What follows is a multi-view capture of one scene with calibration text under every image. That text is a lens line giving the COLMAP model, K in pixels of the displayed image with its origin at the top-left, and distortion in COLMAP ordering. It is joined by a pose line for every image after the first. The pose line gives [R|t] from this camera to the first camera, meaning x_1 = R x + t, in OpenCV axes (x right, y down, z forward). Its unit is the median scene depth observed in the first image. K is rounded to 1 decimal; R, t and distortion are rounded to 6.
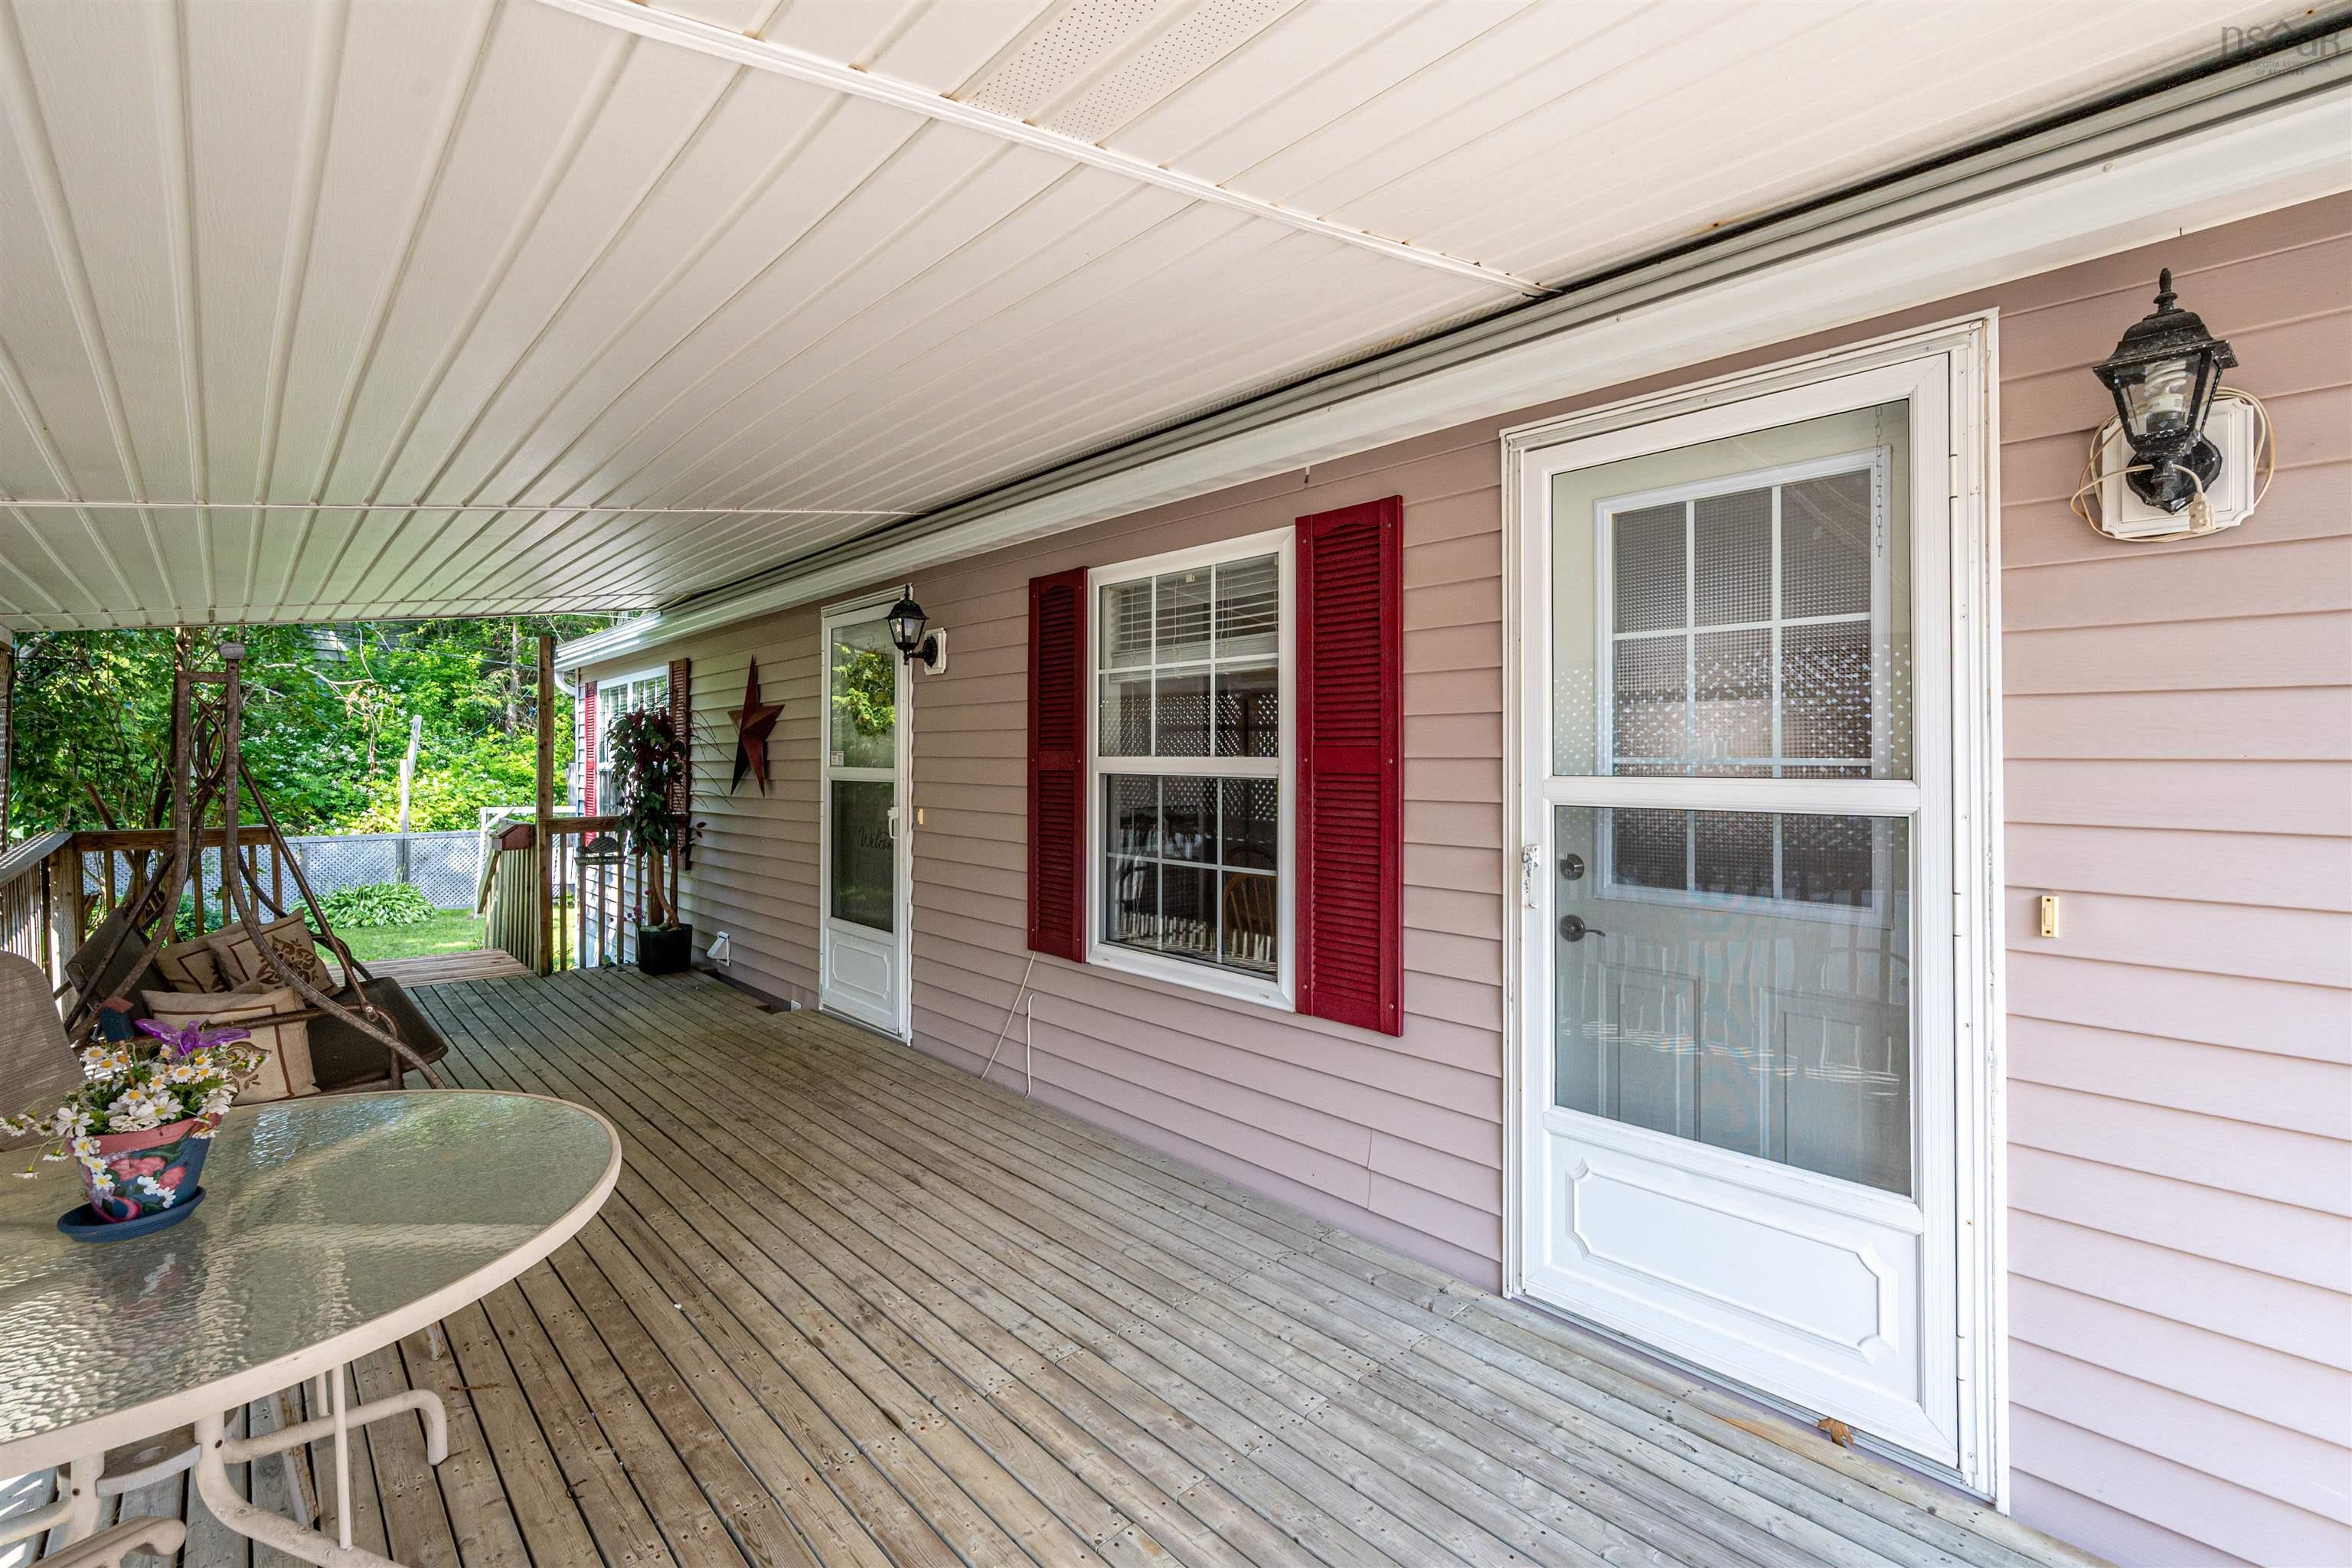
lens RADIAL K [[1028.8, 0, 1179.2], [0, 1028.8, 748.0], [0, 0, 1]] dist [-0.002483, -0.001339]
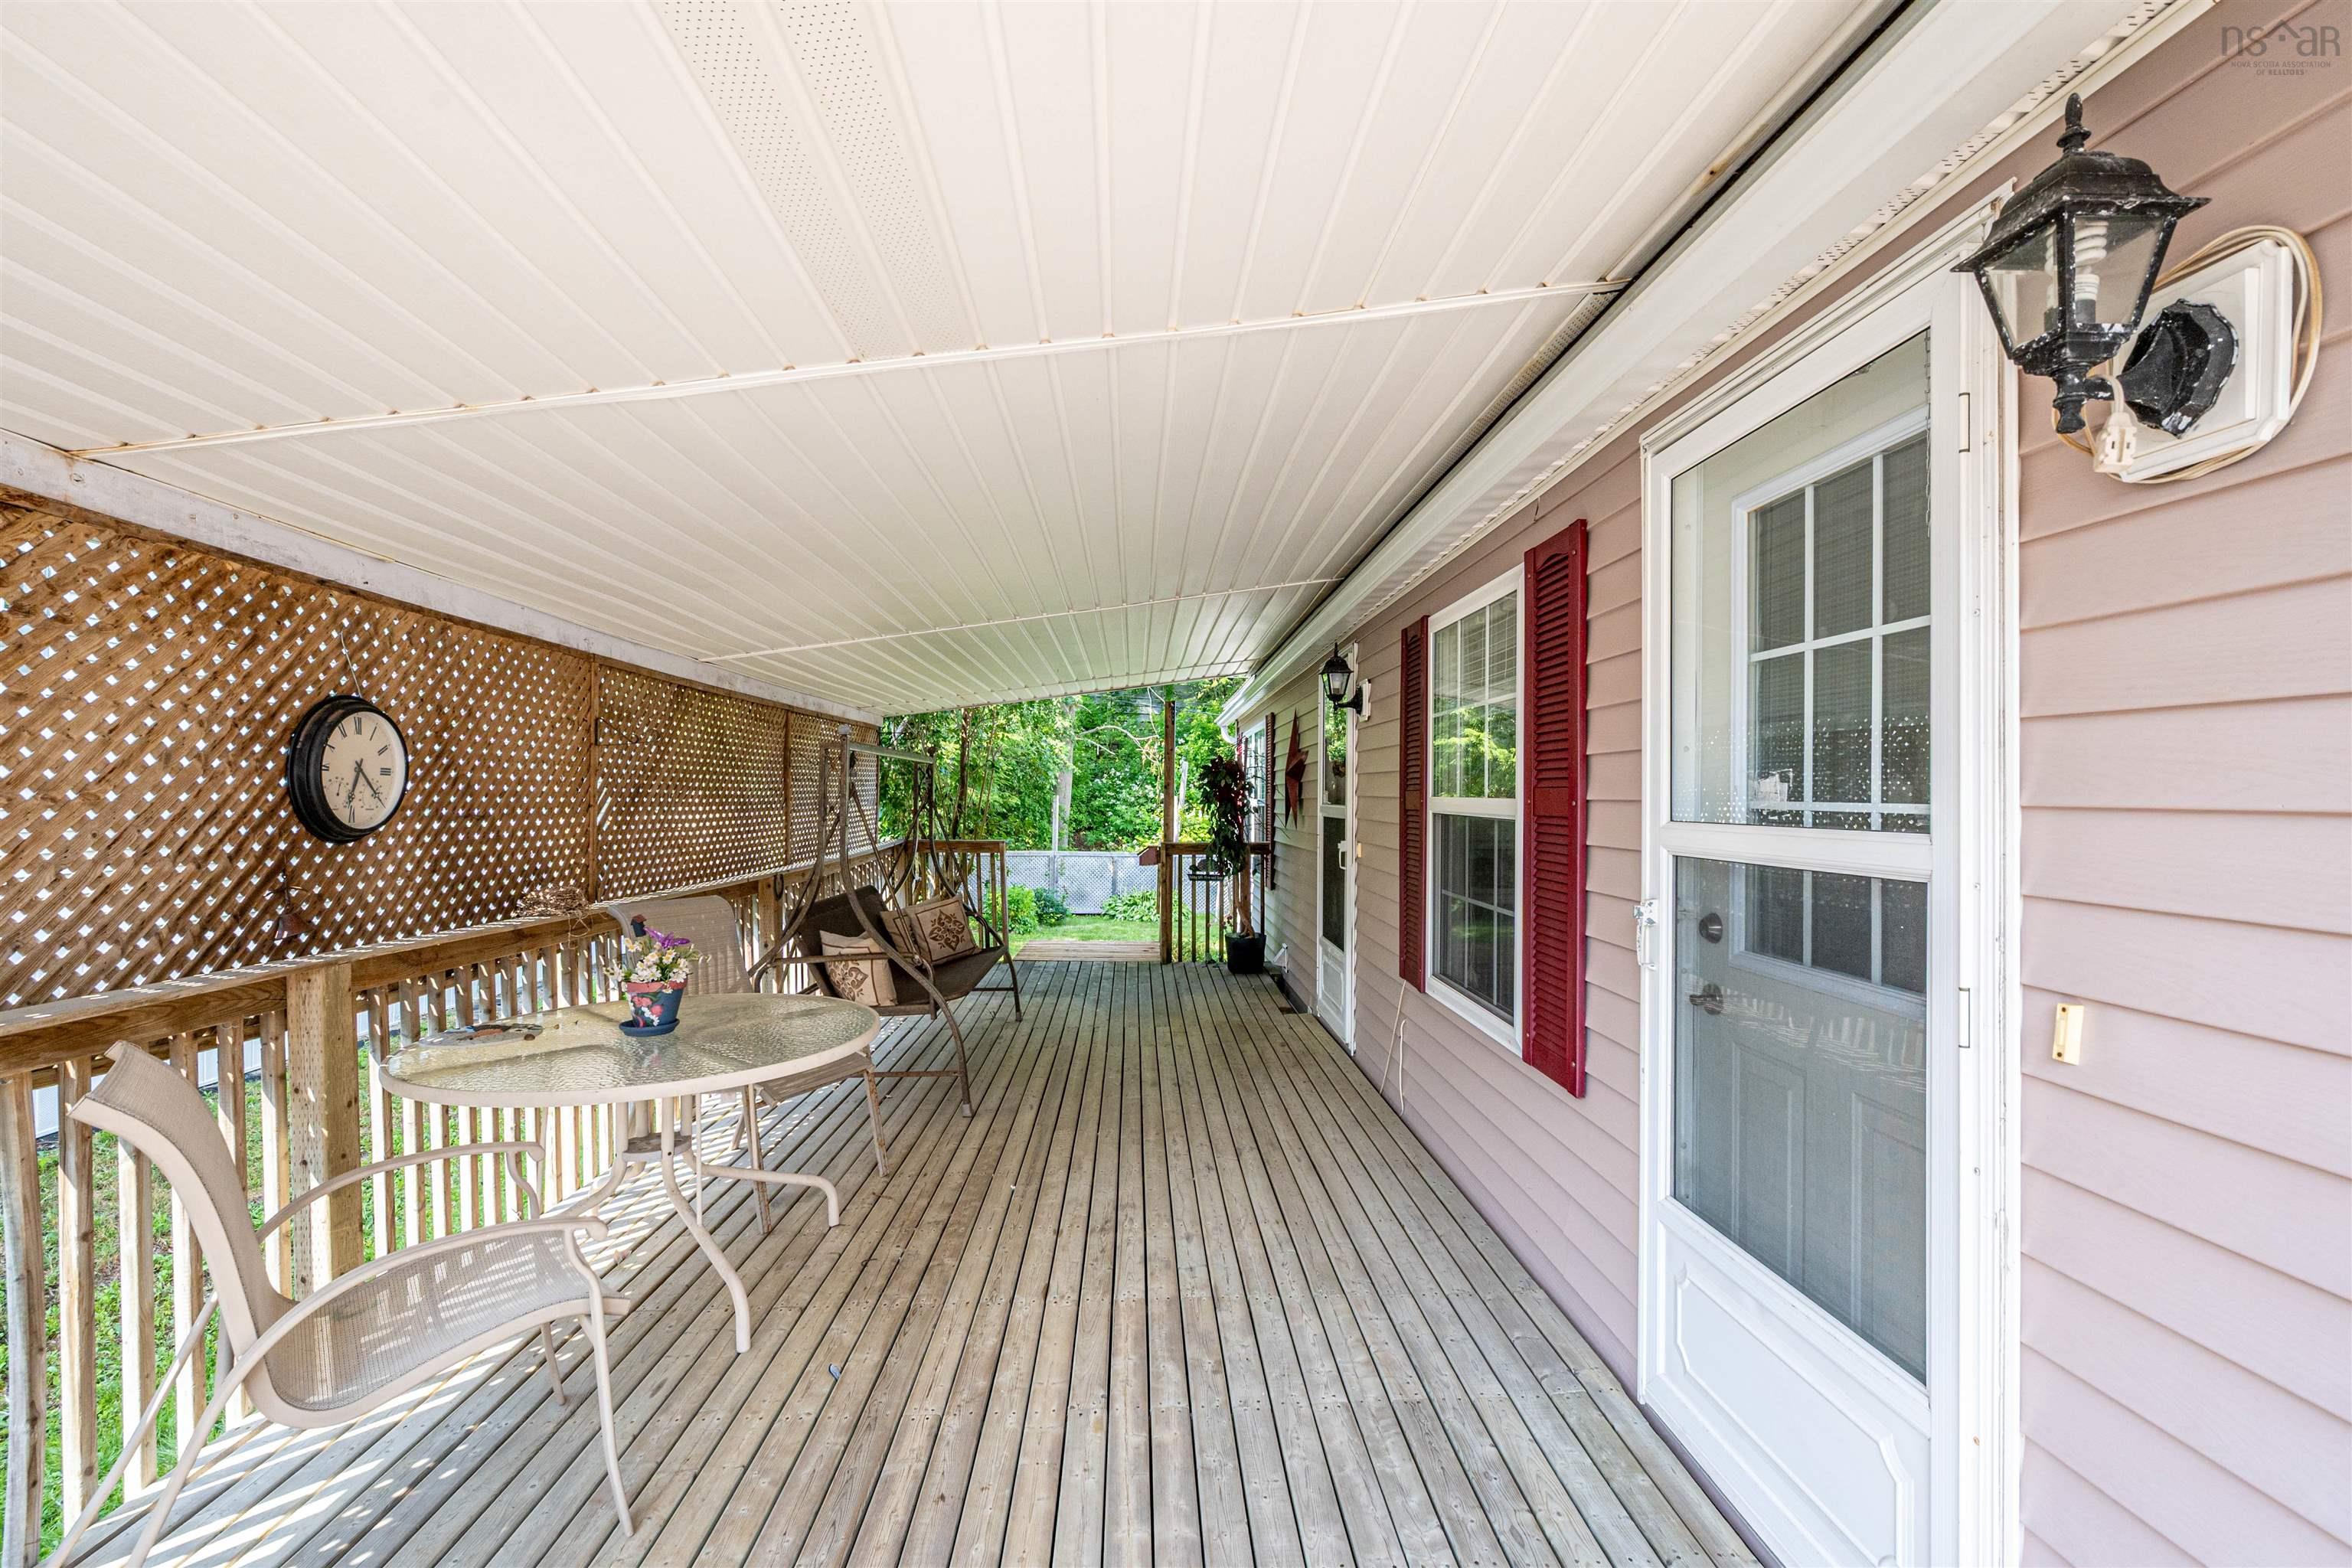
lens RADIAL K [[1028.8, 0, 1221.6], [0, 1028.8, 787.6], [0, 0, 1]] dist [-0.002483, -0.001339]
pose [[0.787619, 0.000662, -0.616162, 0.601573], [-0.000112, 1.000000, 0.000932, -0.002626], [0.616162, -0.000665, 0.787619, 0.070567]]
